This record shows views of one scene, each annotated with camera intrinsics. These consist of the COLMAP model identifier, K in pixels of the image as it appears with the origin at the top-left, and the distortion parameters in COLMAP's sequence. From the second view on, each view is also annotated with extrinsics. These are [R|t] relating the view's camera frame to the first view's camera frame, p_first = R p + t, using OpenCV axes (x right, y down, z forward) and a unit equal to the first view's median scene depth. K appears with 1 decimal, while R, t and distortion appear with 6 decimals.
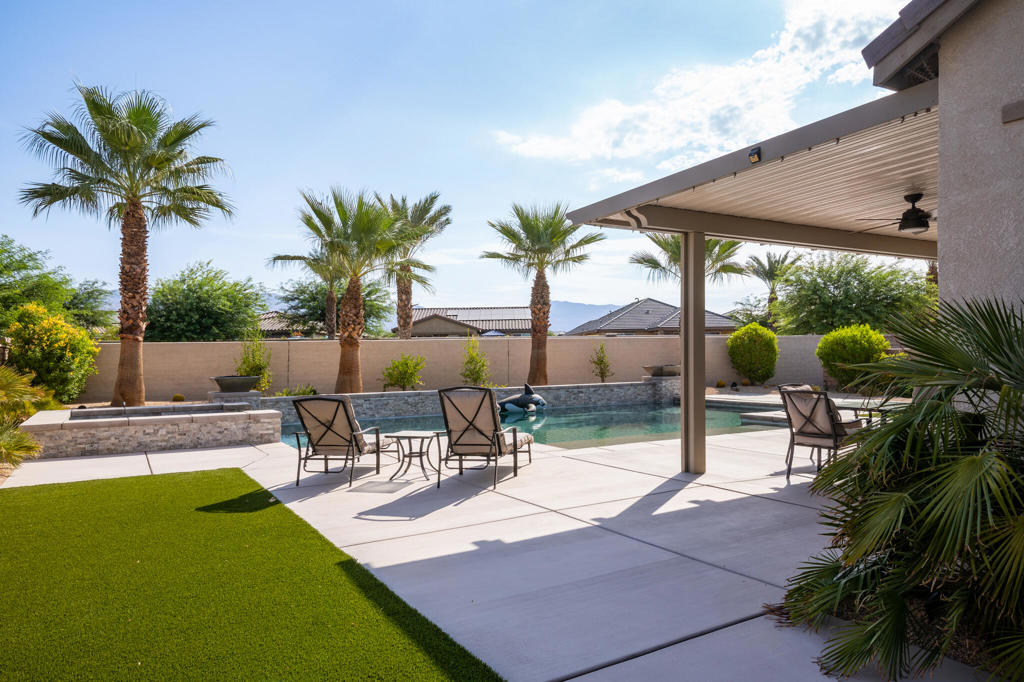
lens RADIAL K [[699.6, 0, 512.0], [0, 699.6, 341.0], [0, 0, 1]] dist [0.023197, 0.001762]
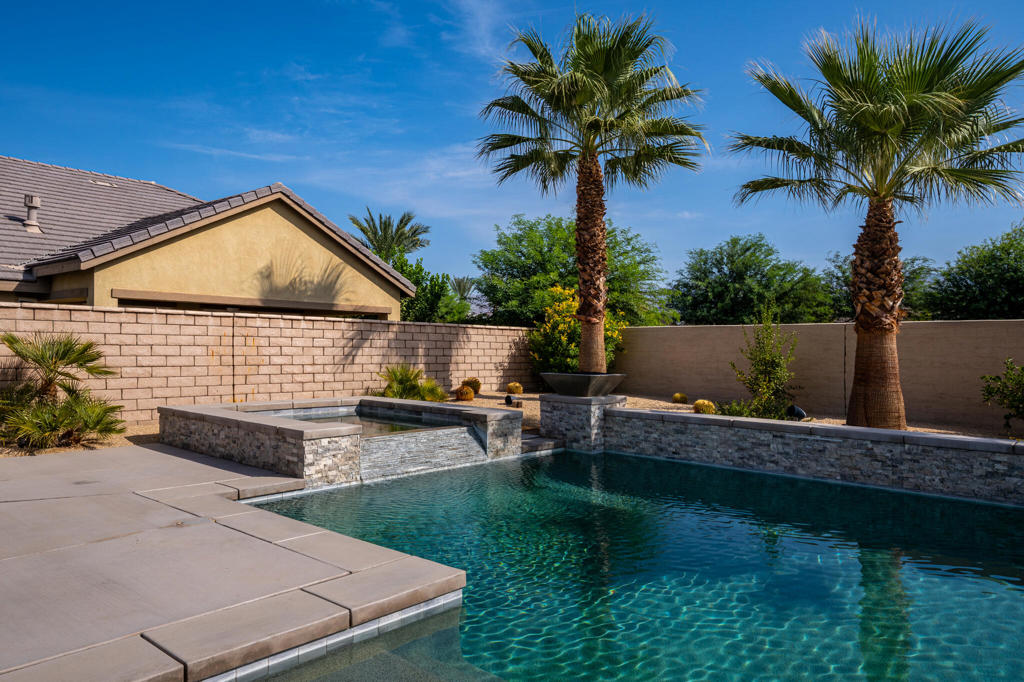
lens RADIAL K [[709.6, 0, 502.6], [0, 709.6, 318.1], [0, 0, 1]] dist [0.021532, -0.006530]
pose [[0.312405, -0.015052, -0.949830, 0.180927], [-0.000510, 0.999872, -0.016012, 0.006116], [0.949949, 0.005486, 0.312357, 0.532870]]
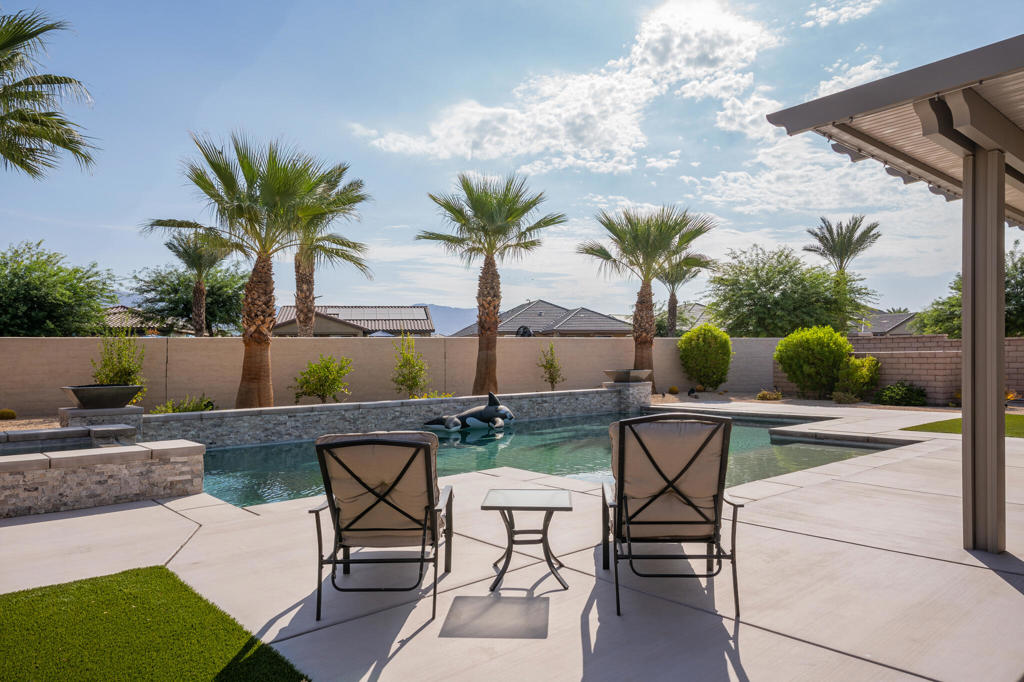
lens RADIAL K [[700.0, 0, 514.4], [0, 700.0, 346.7], [0, 0, 1]] dist [0.001969, 0.002015]
pose [[0.980586, 0.007532, 0.195944, -0.099282], [-0.008209, 0.999963, 0.002642, 0.005316], [-0.195917, -0.004199, 0.980612, 0.183413]]
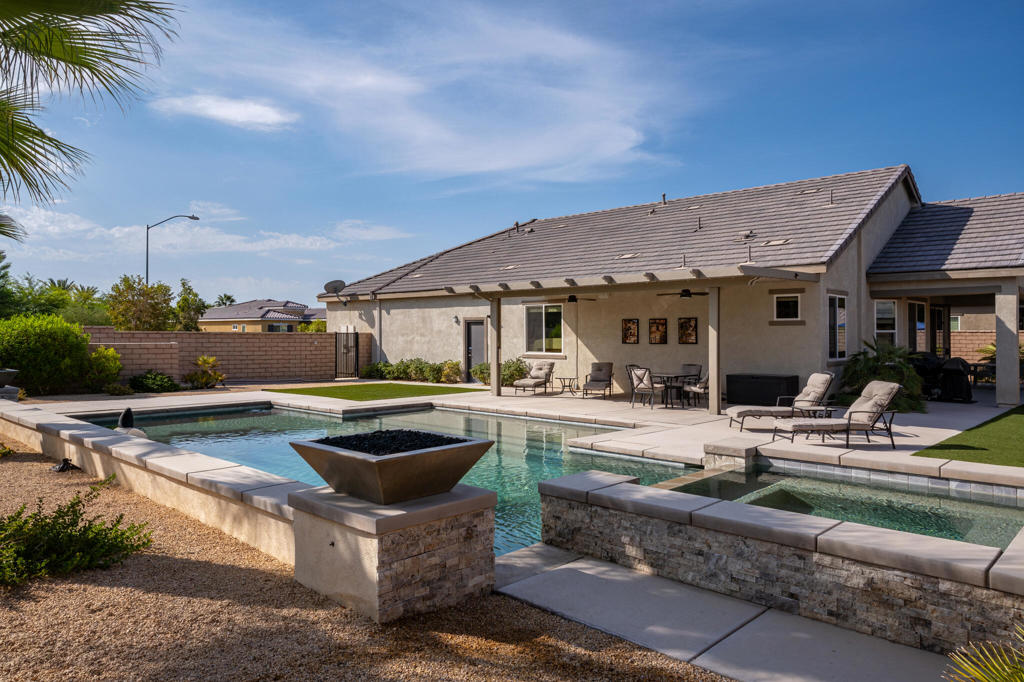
lens RADIAL K [[694.1, 0, 512.0], [0, 694.1, 341.0], [0, 0, 1]] dist [0.098159, 0.000204]
pose [[-0.276302, 0.005267, 0.961056, -0.517342], [-0.018680, 0.999767, -0.010850, 0.008800], [-0.960889, -0.020950, -0.276139, 0.767476]]
